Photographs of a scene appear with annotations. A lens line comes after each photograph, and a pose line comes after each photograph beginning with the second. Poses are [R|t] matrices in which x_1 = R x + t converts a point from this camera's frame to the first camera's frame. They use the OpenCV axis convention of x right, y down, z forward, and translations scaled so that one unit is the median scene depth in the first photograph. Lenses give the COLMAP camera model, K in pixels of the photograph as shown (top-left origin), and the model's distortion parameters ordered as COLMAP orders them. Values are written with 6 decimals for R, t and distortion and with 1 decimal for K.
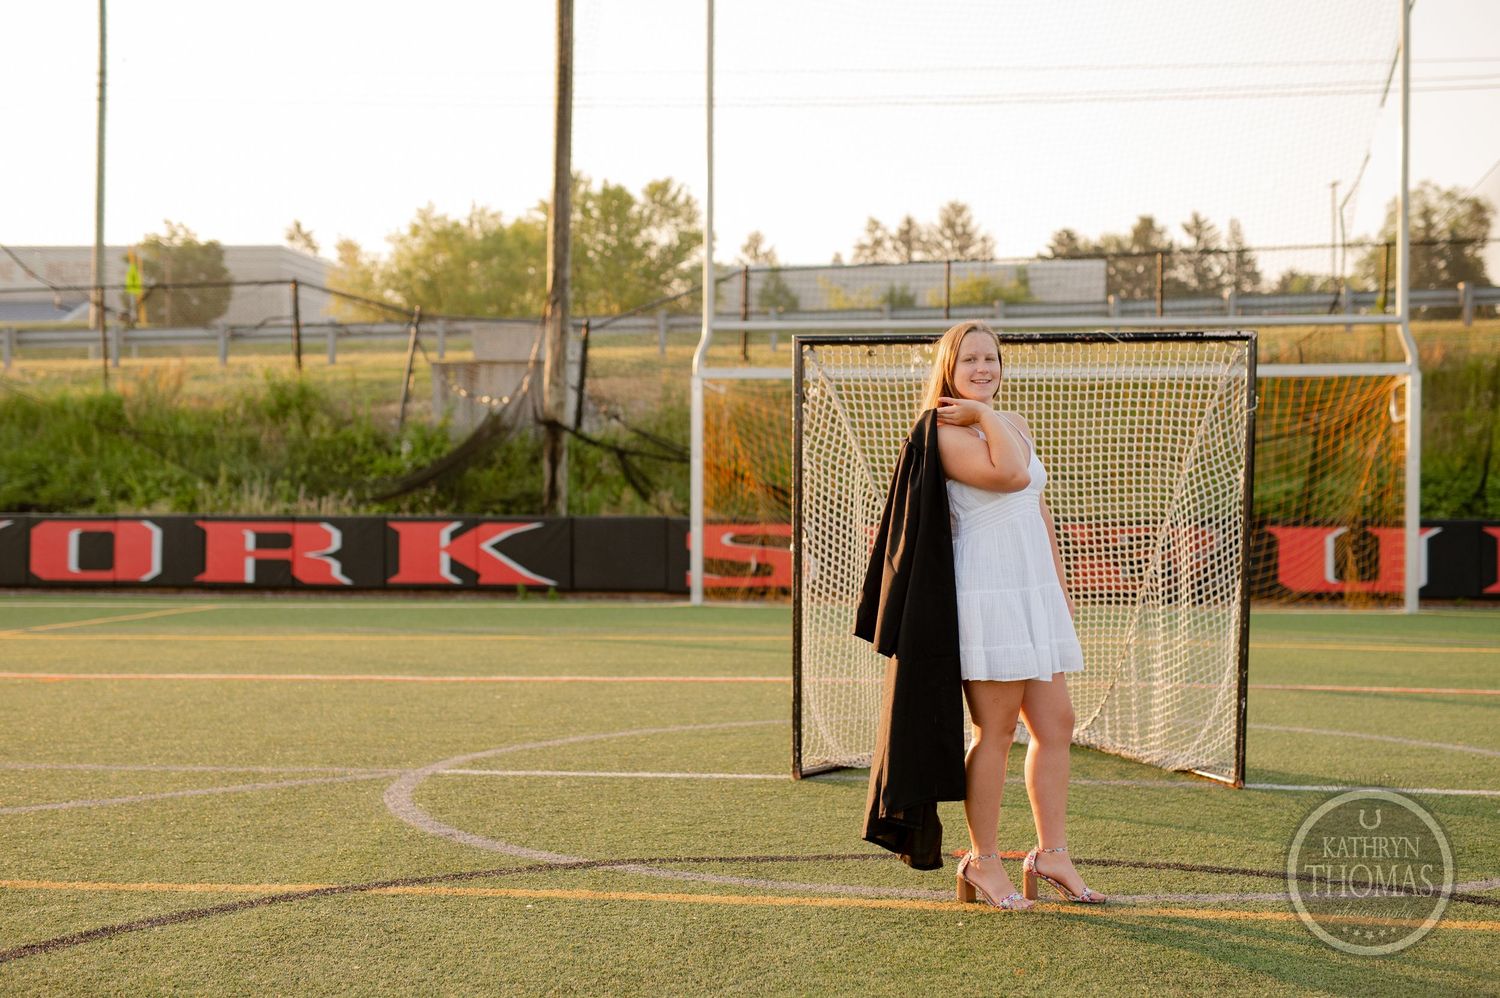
lens RADIAL K [[2297.6, 0, 750.0], [0, 2297.6, 499.0], [0, 0, 1]] dist [-0.019029, 0.031017]
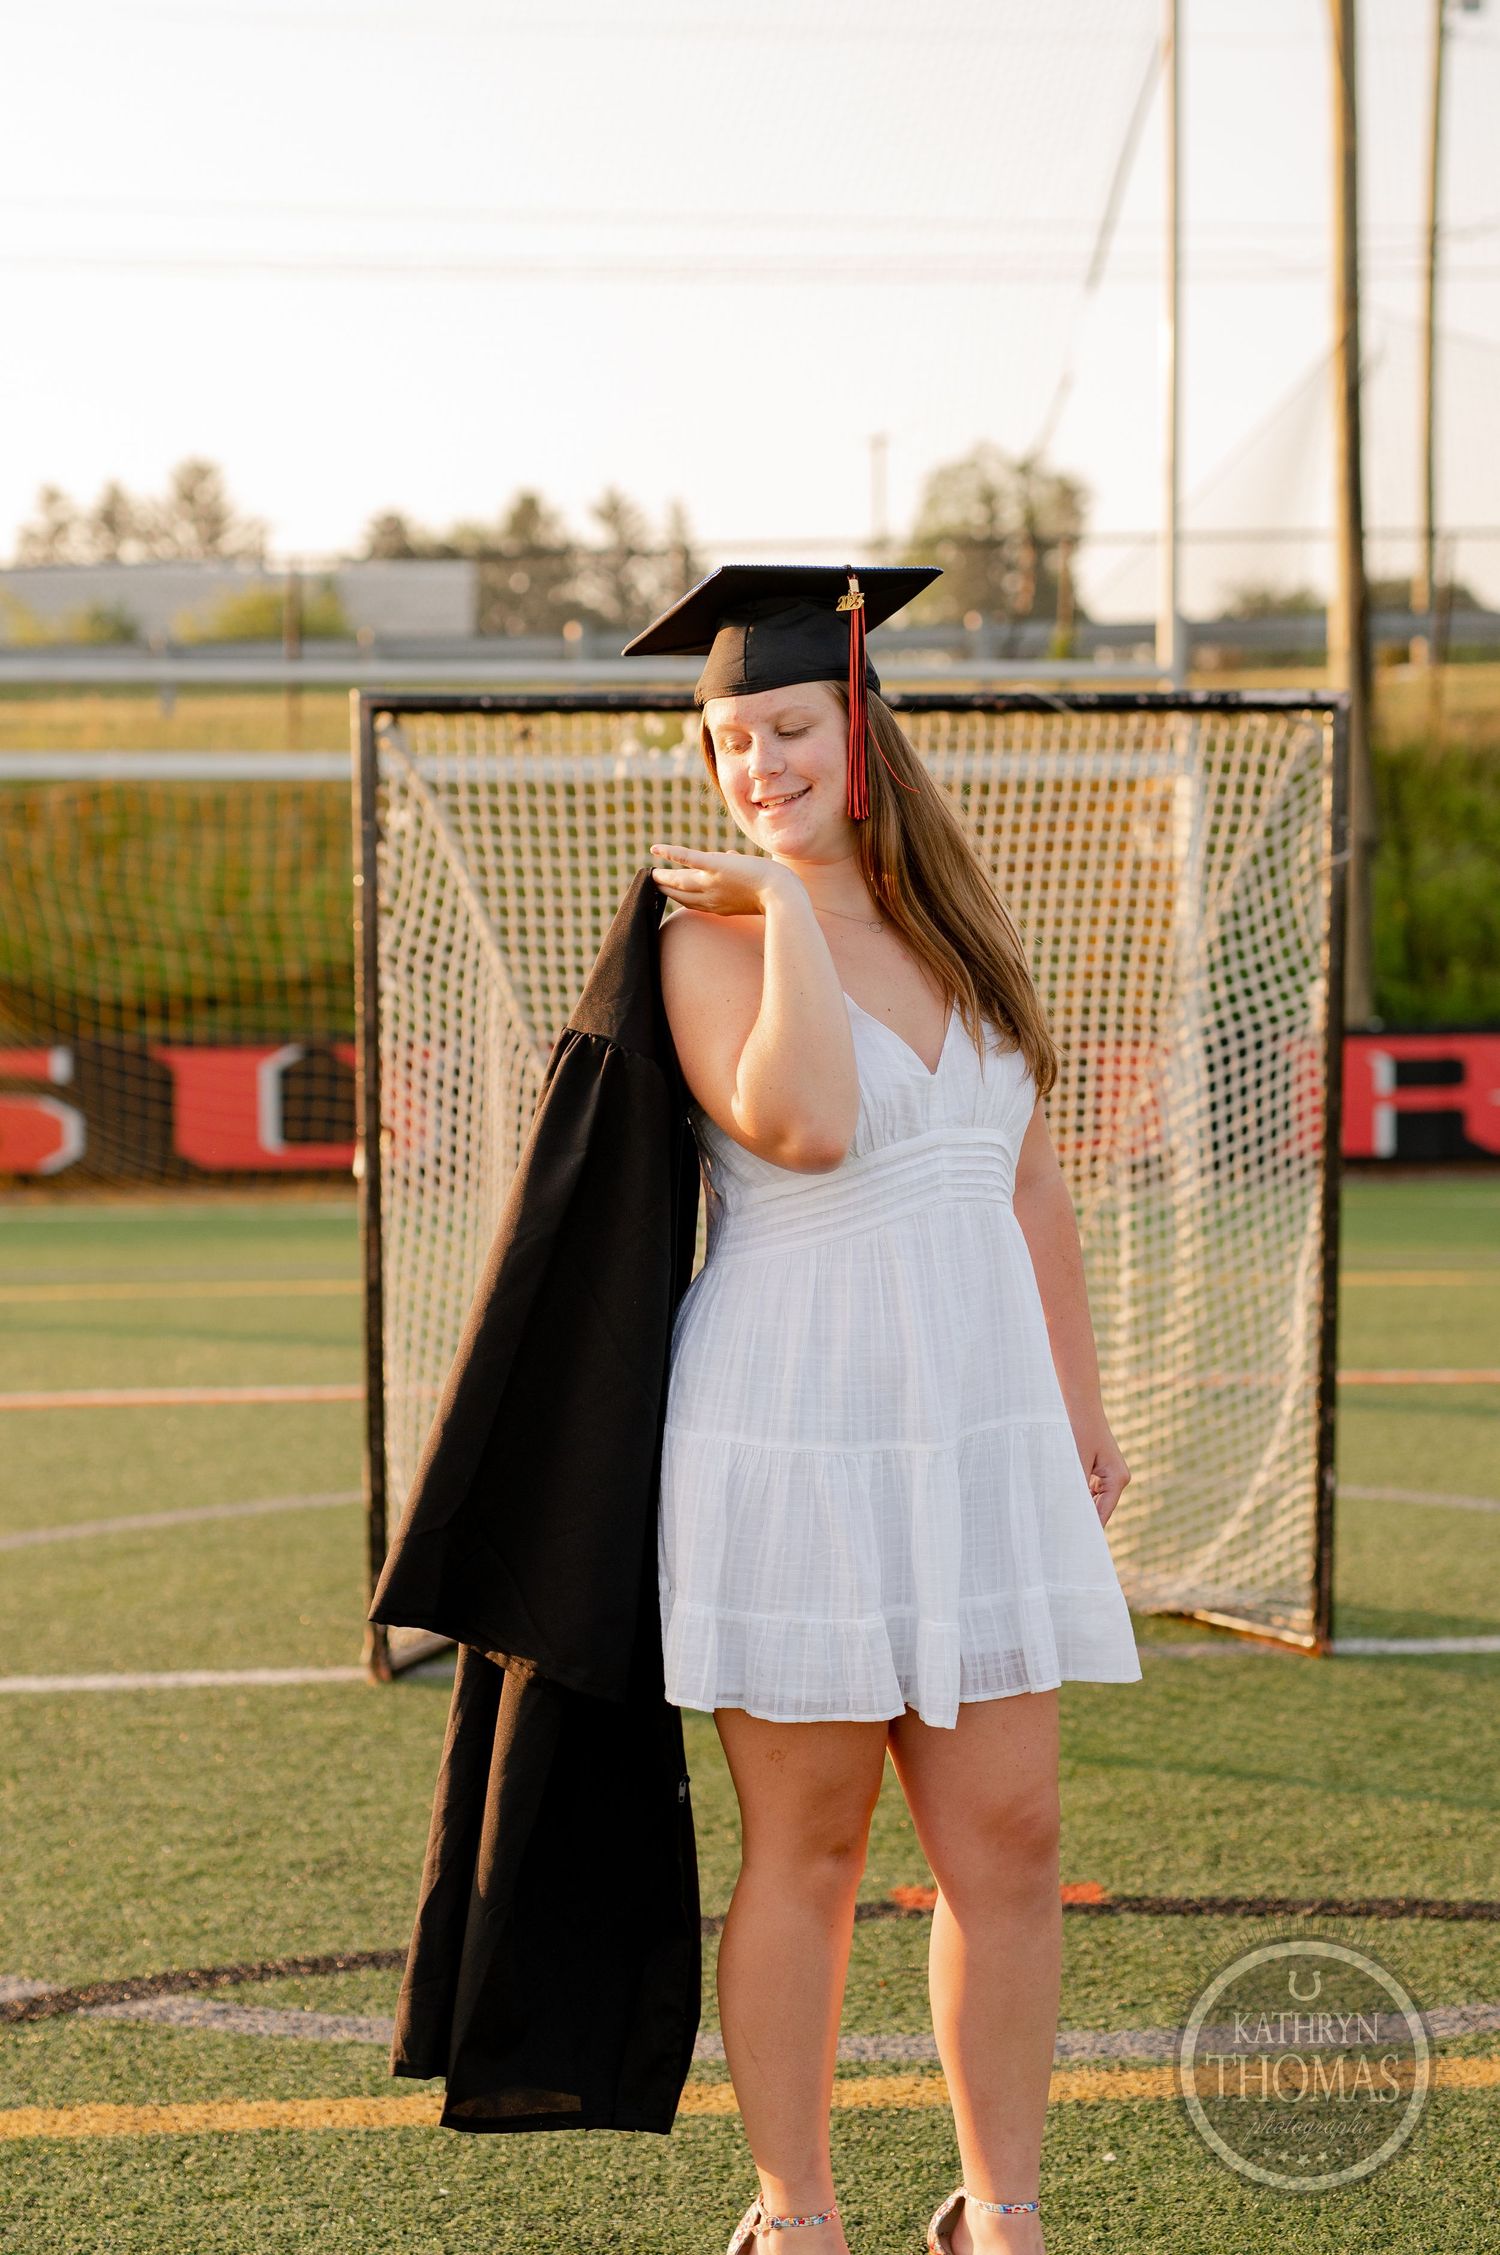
lens RADIAL K [[3795.3, 0, 750.0], [0, 3795.3, 1127.5], [0, 0, 1]] dist [-0.008178, -0.033298]
pose [[0.967485, -0.020388, 0.252104, -0.094540], [0.009706, 0.999005, 0.043540, -0.018134], [-0.252741, -0.039677, 0.966720, 0.264313]]
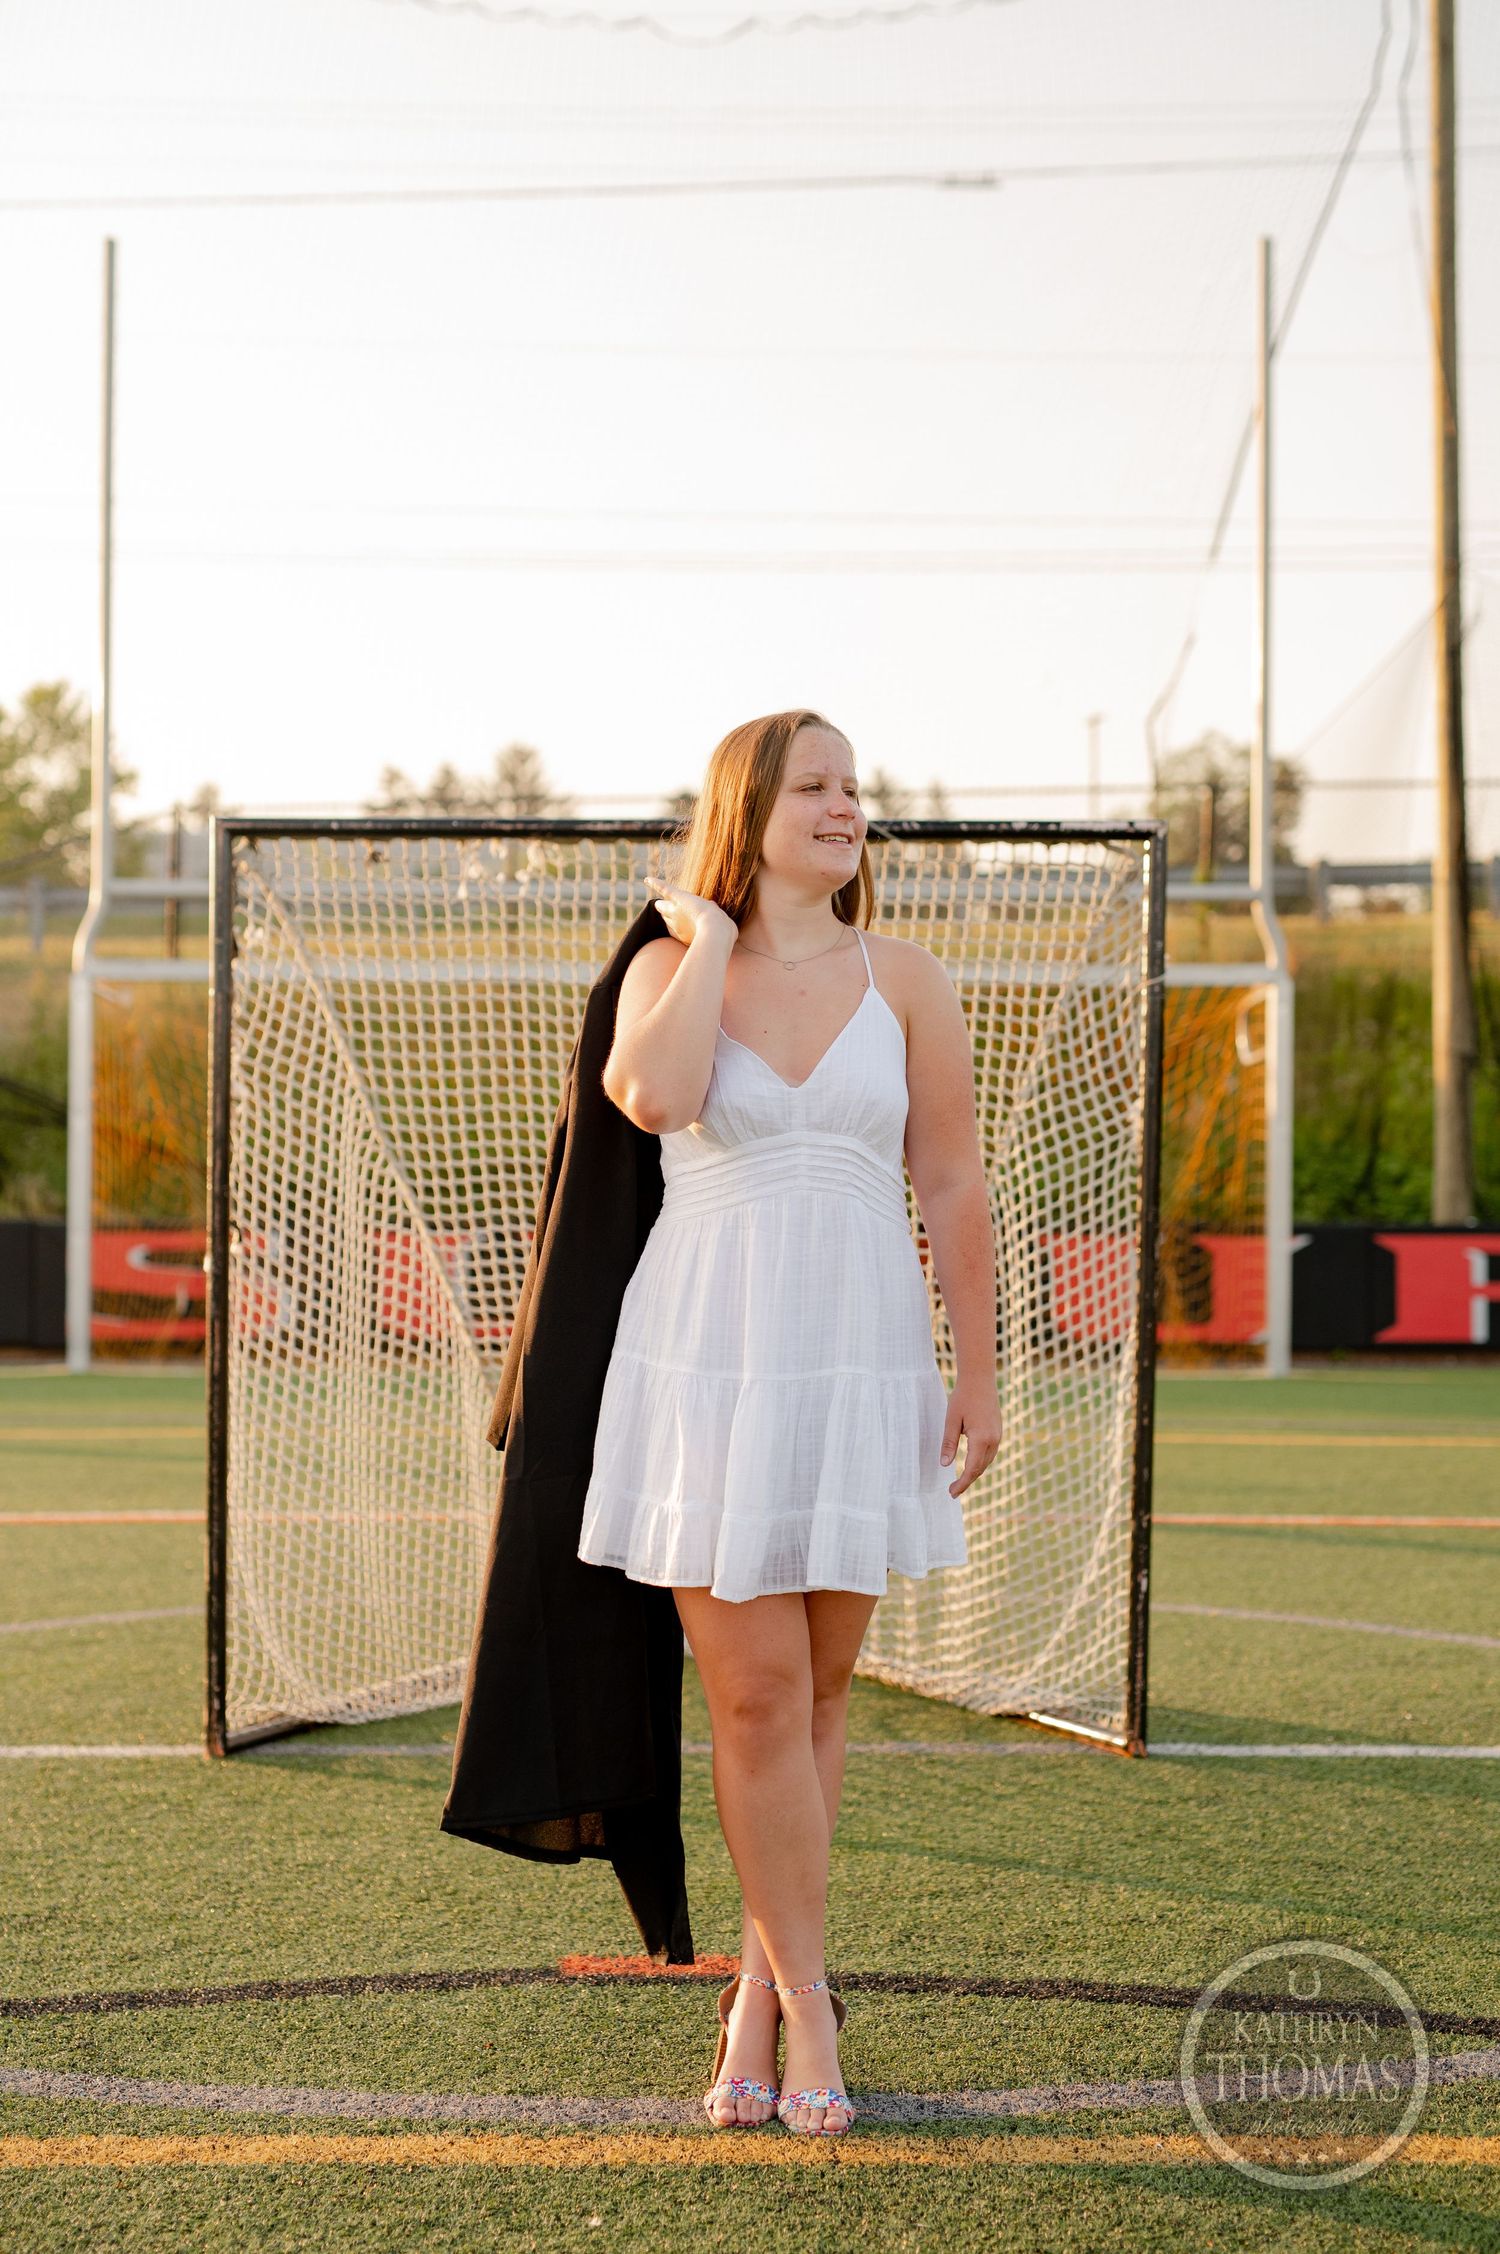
lens RADIAL K [[3320.0, 0, 796.3], [0, 3320.0, 1135.4], [0, 0, 1]] dist [-0.020325, 0.034821]
pose [[0.984730, 0.004522, 0.174028, 0.018585], [-0.000893, 0.999781, -0.020930, 0.008862], [-0.174084, 0.020455, 0.984518, 0.305957]]
